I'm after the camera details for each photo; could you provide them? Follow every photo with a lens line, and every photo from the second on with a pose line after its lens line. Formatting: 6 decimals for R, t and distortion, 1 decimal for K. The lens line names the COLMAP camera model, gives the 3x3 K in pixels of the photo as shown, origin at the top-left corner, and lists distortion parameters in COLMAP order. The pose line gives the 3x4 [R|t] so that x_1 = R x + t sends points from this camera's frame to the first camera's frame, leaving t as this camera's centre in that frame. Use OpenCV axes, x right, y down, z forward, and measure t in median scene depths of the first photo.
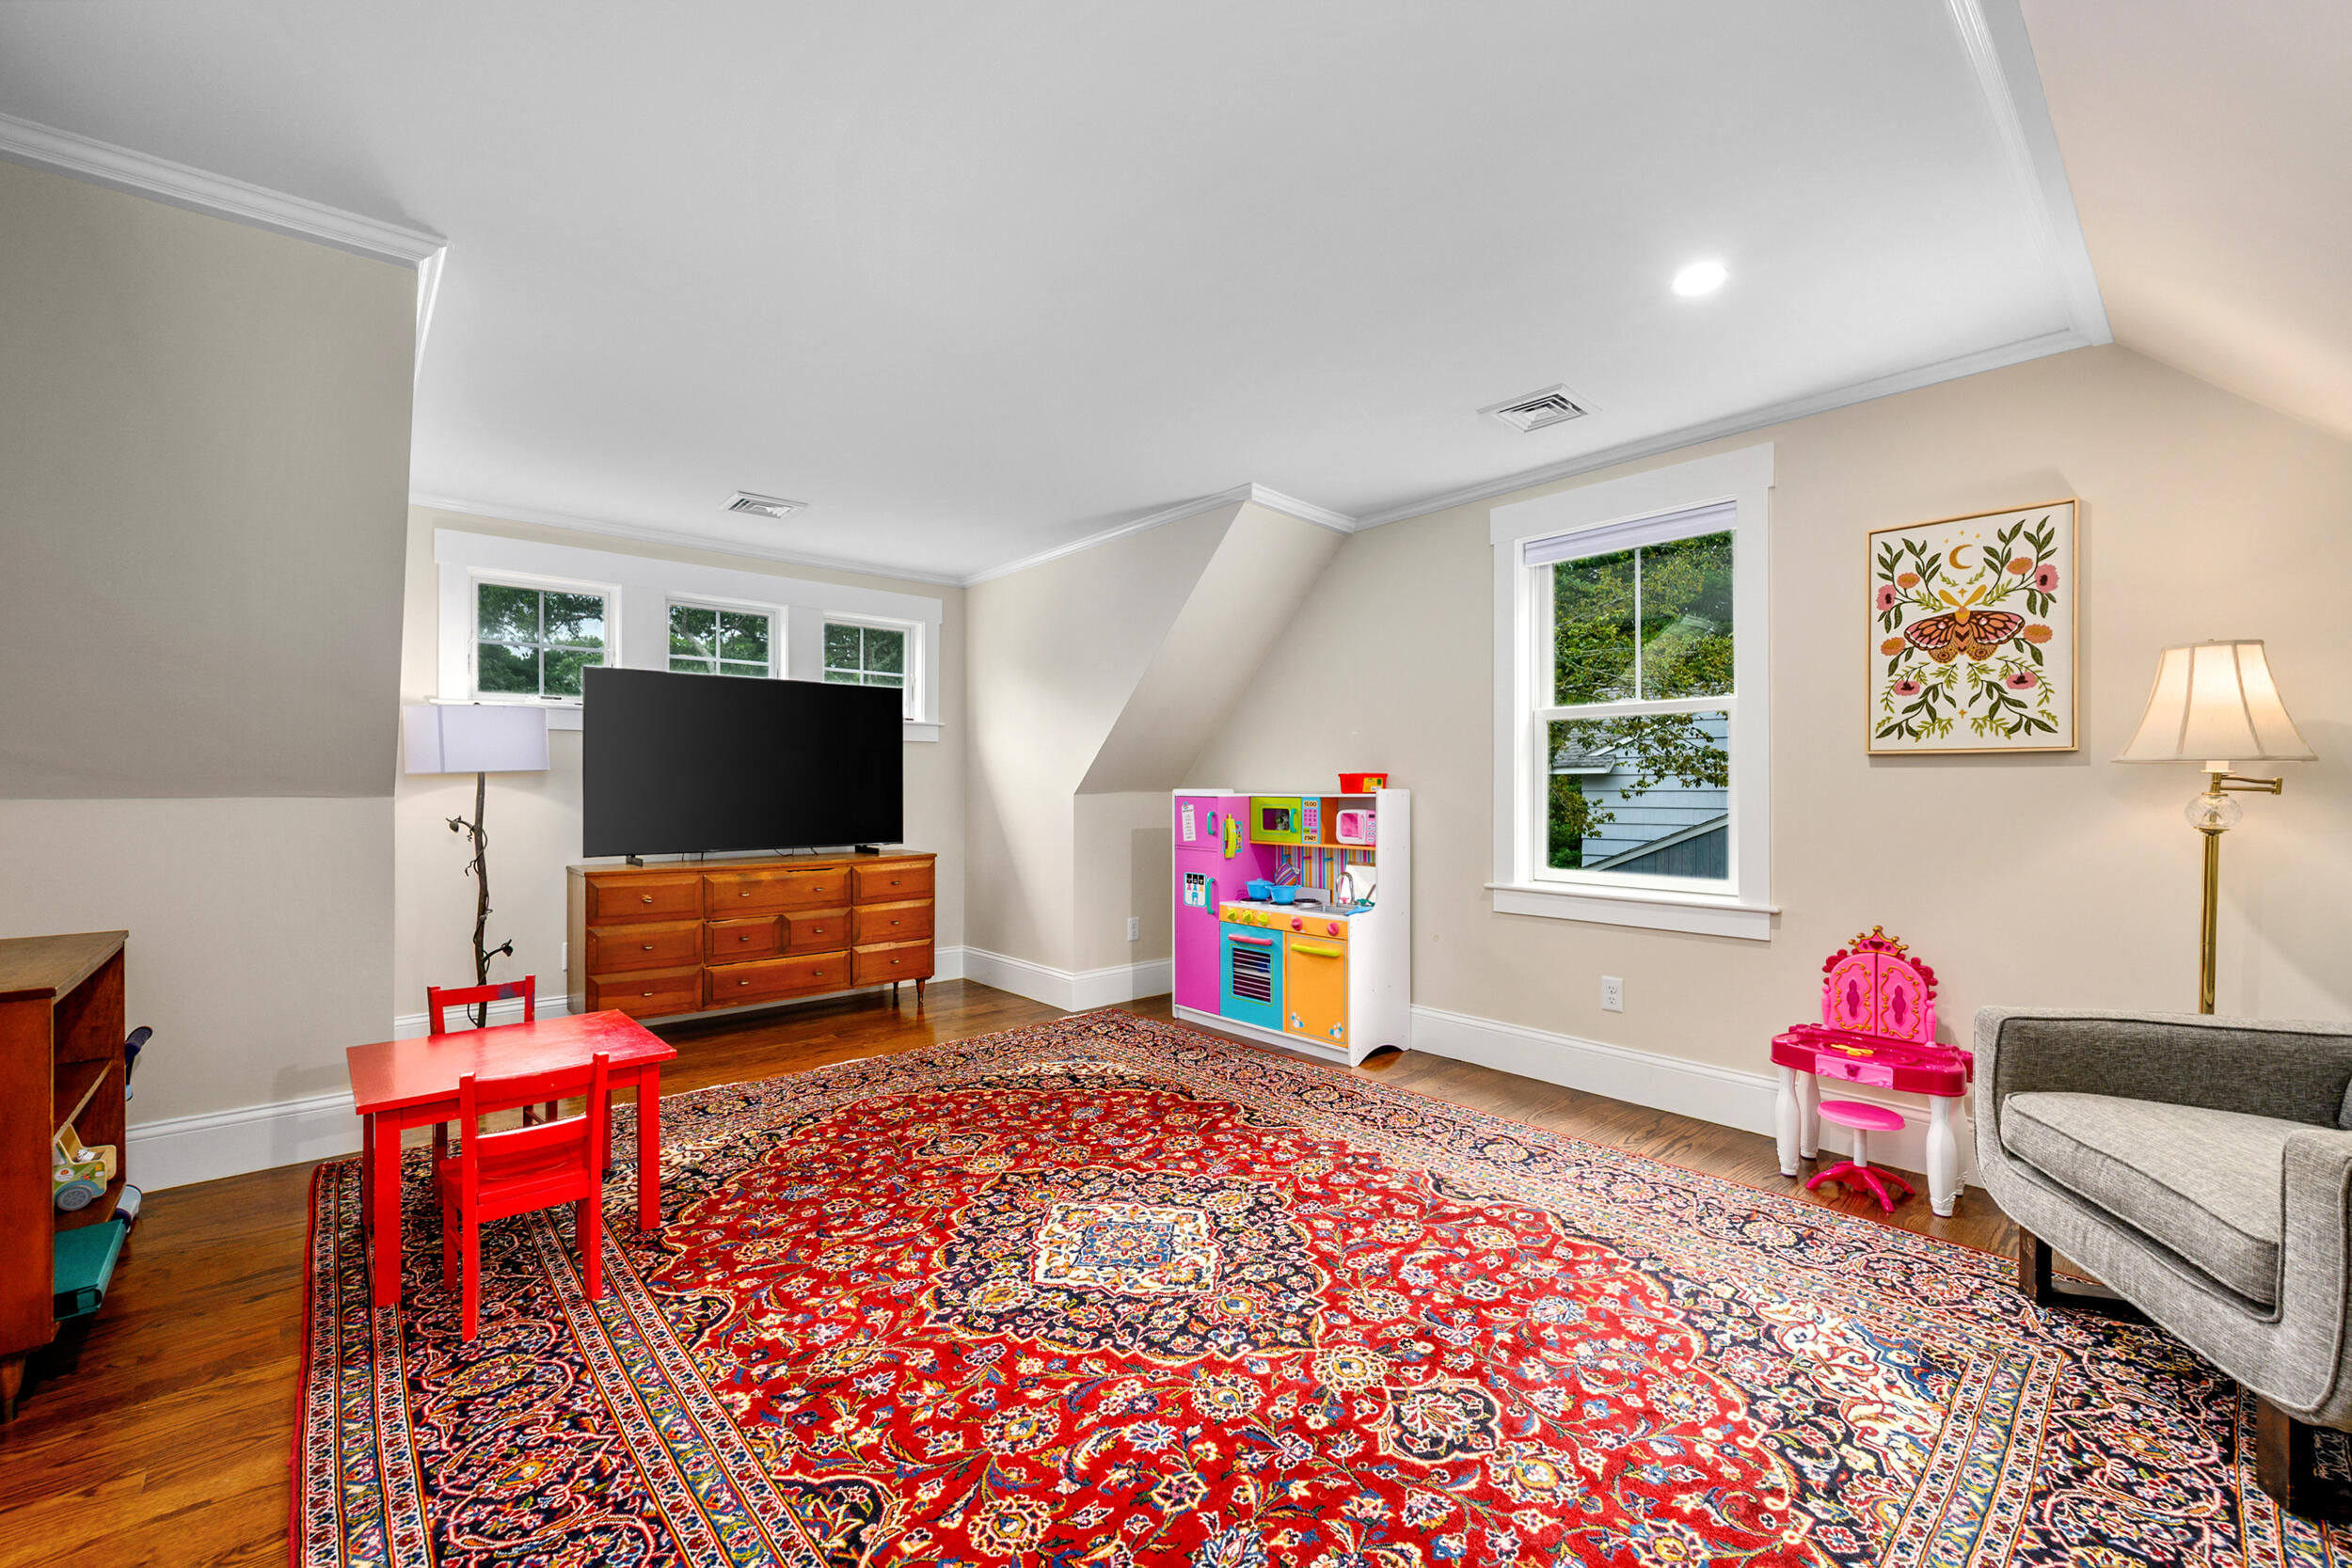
lens RADIAL K [[962.2, 0, 1176.0], [0, 962.2, 784.0], [0, 0, 1]] dist [0.001870, 0.000024]
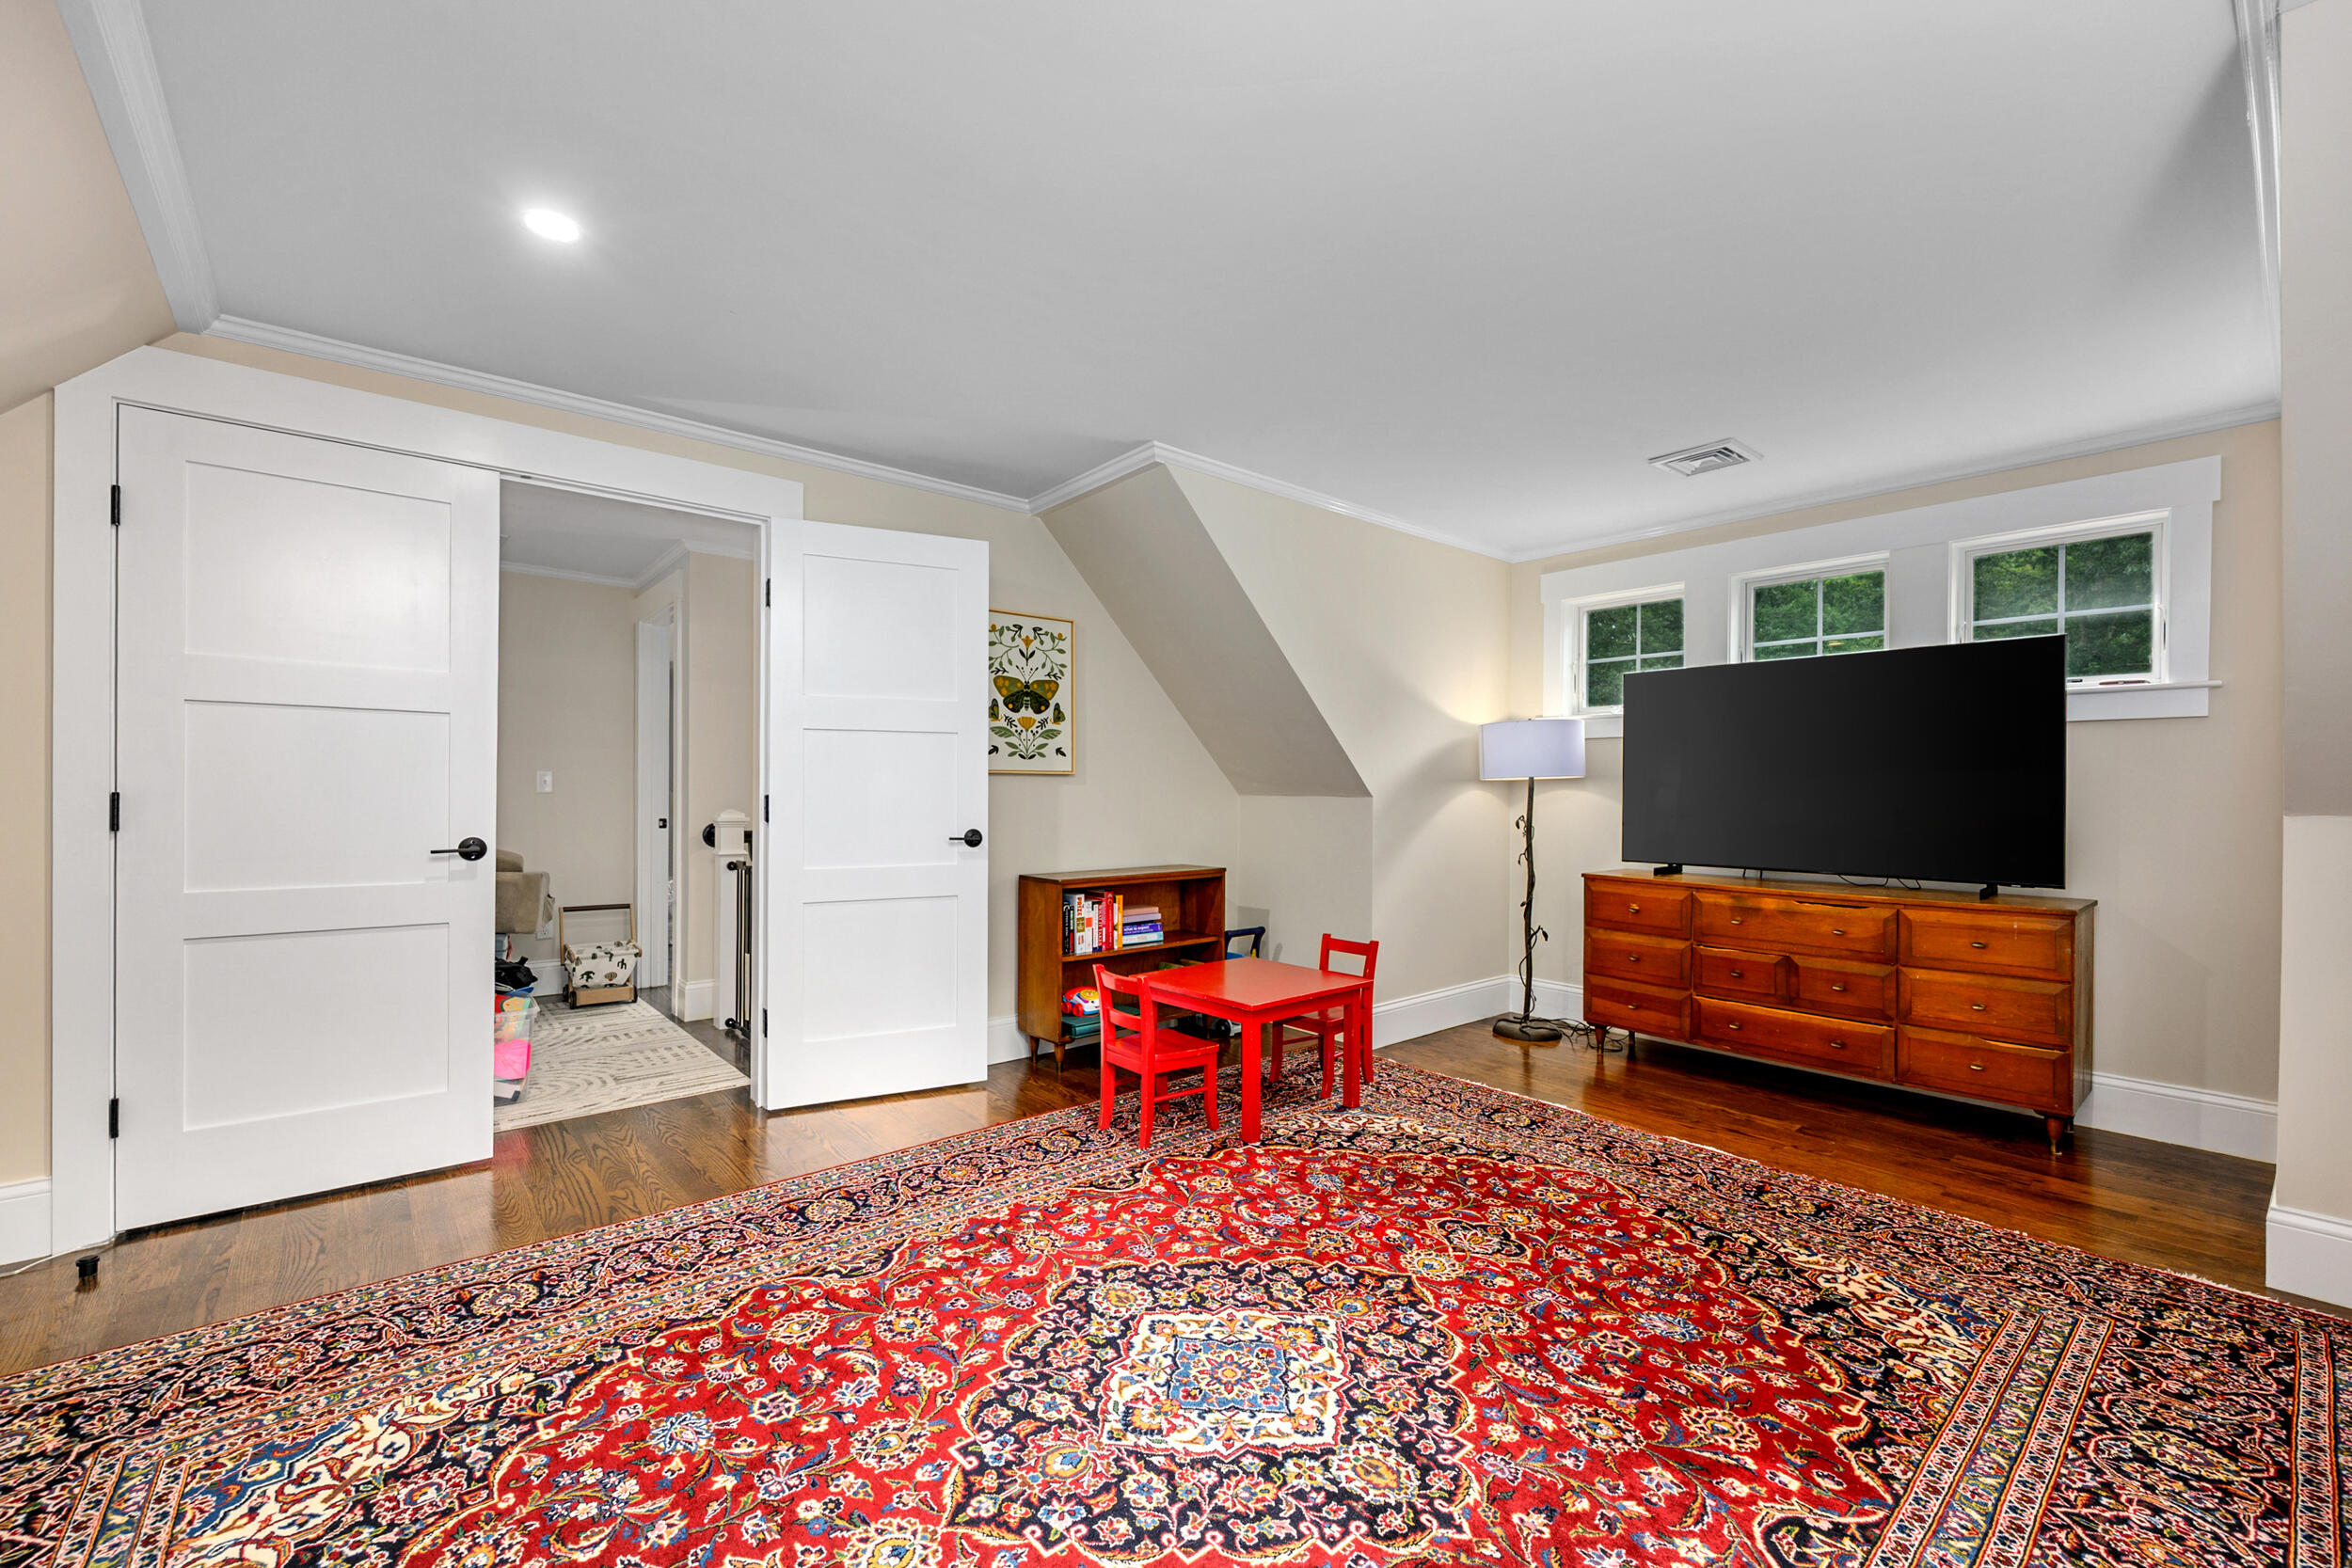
lens RADIAL K [[952.6, 0, 1176.0], [0, 952.6, 784.0], [0, 0, 1]] dist [-0.000738, -0.000538]
pose [[-0.024347, -0.003401, -0.999698, 0.594565], [-0.004826, 0.999983, -0.003284, -0.000322], [0.999692, 0.004745, -0.024363, 0.795117]]
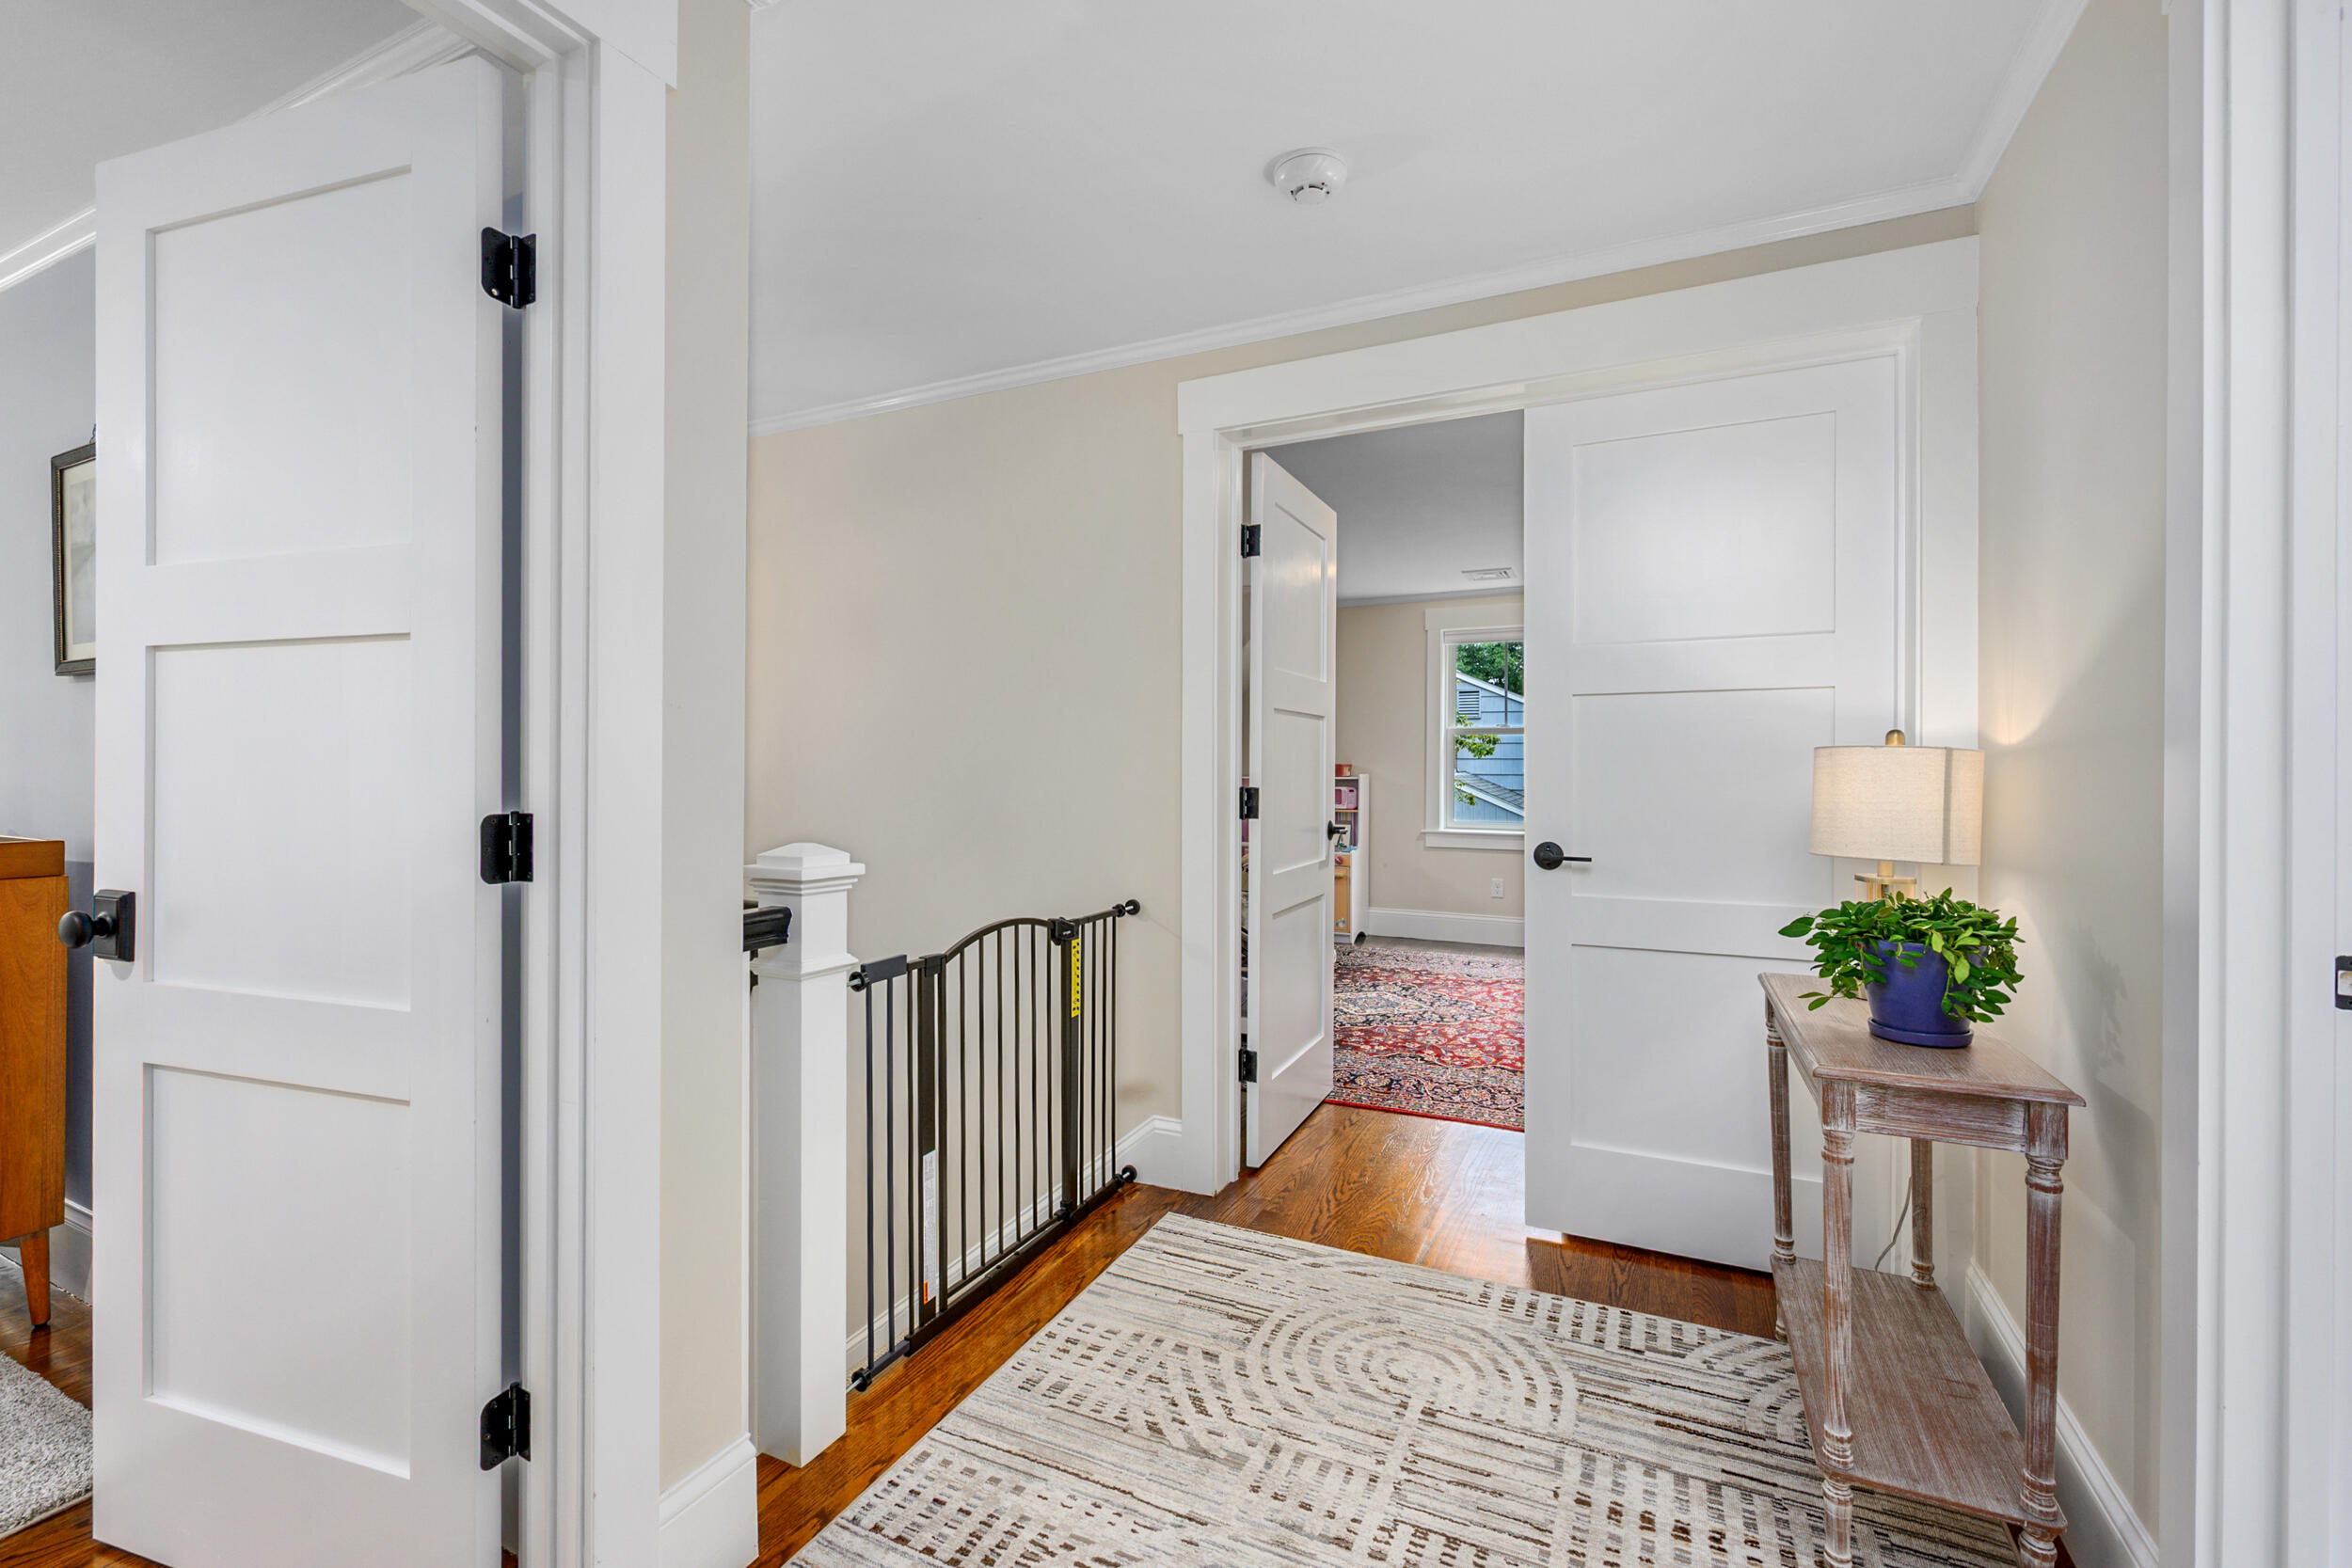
lens RADIAL K [[1017.4, 0, 1176.0], [0, 1017.4, 784.0], [0, 0, 1]] dist [-0.000078, -0.000008]
pose [[0.922715, -0.000828, 0.385483, -1.010273], [-0.005015, 0.999887, 0.014151, -0.001129], [-0.385451, -0.014990, 0.922607, -0.636891]]
